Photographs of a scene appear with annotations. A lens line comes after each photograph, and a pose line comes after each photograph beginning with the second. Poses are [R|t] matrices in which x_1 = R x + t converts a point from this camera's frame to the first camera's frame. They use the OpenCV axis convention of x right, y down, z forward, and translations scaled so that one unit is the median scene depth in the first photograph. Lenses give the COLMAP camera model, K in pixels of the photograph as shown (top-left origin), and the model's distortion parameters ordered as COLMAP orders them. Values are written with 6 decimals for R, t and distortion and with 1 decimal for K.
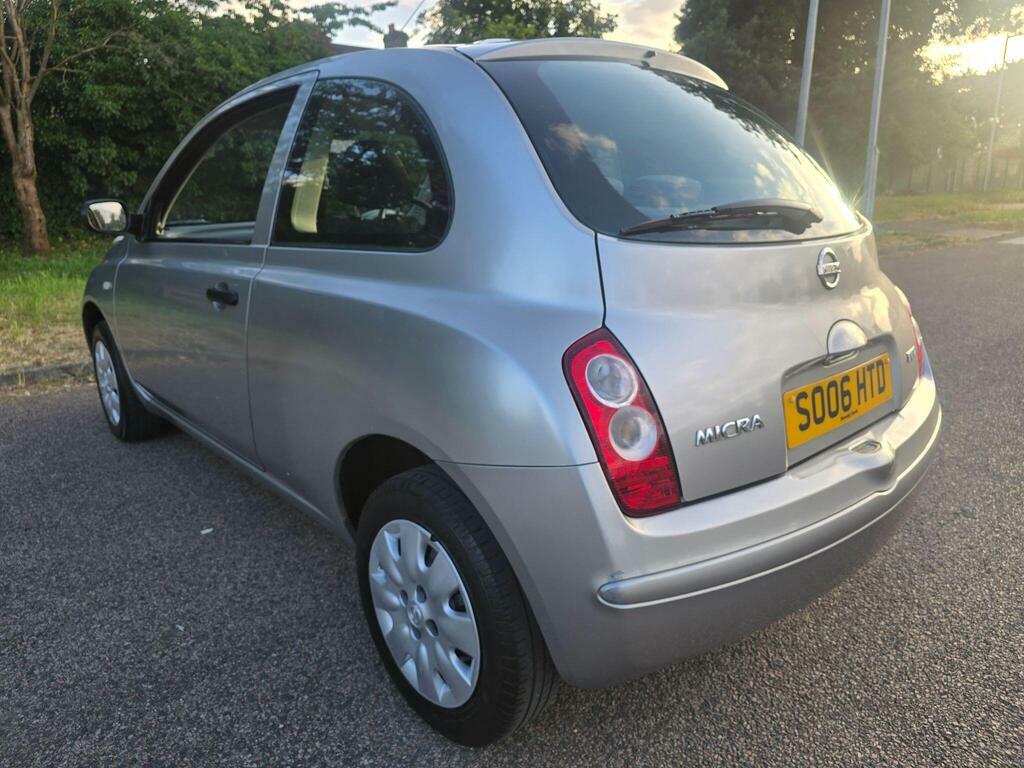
lens RADIAL K [[695.7, 0, 512.3], [0, 695.7, 378.9], [0, 0, 1]] dist [0.052156, -0.045283]
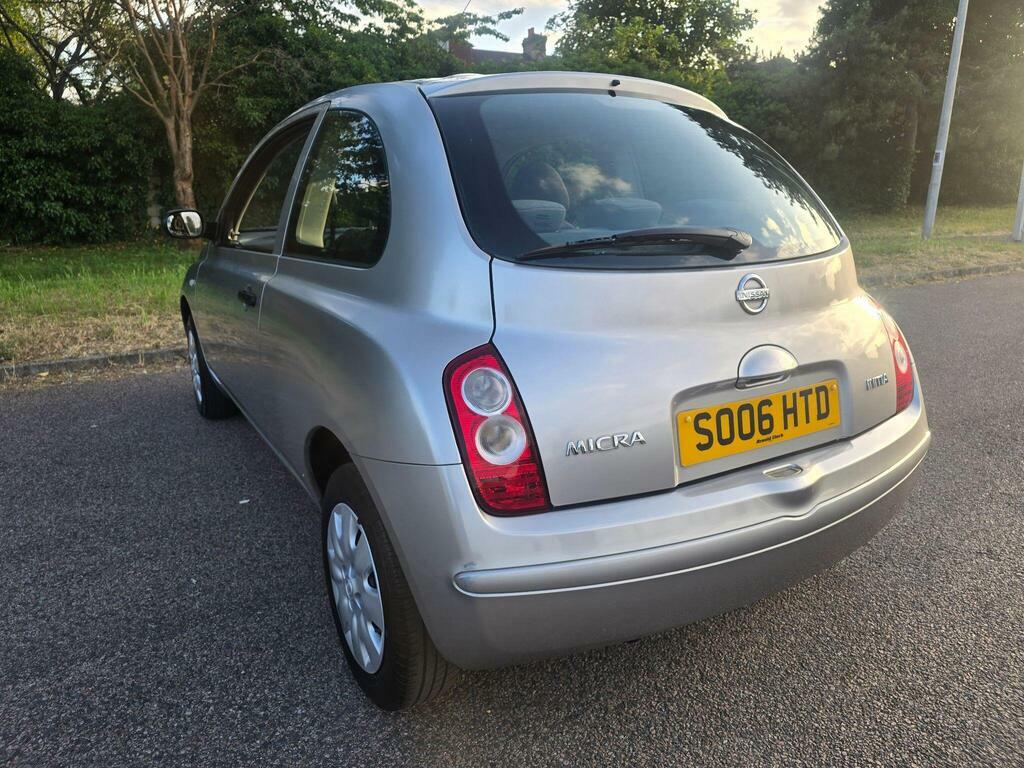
lens RADIAL K [[695.7, 0, 510.2], [0, 695.7, 373.6], [0, 0, 1]] dist [0.052156, -0.045283]
pose [[0.981742, 0.053742, -0.182469, 0.112027], [-0.054883, 0.998492, -0.001204, -0.007841], [0.182129, 0.011197, 0.983211, -0.024851]]
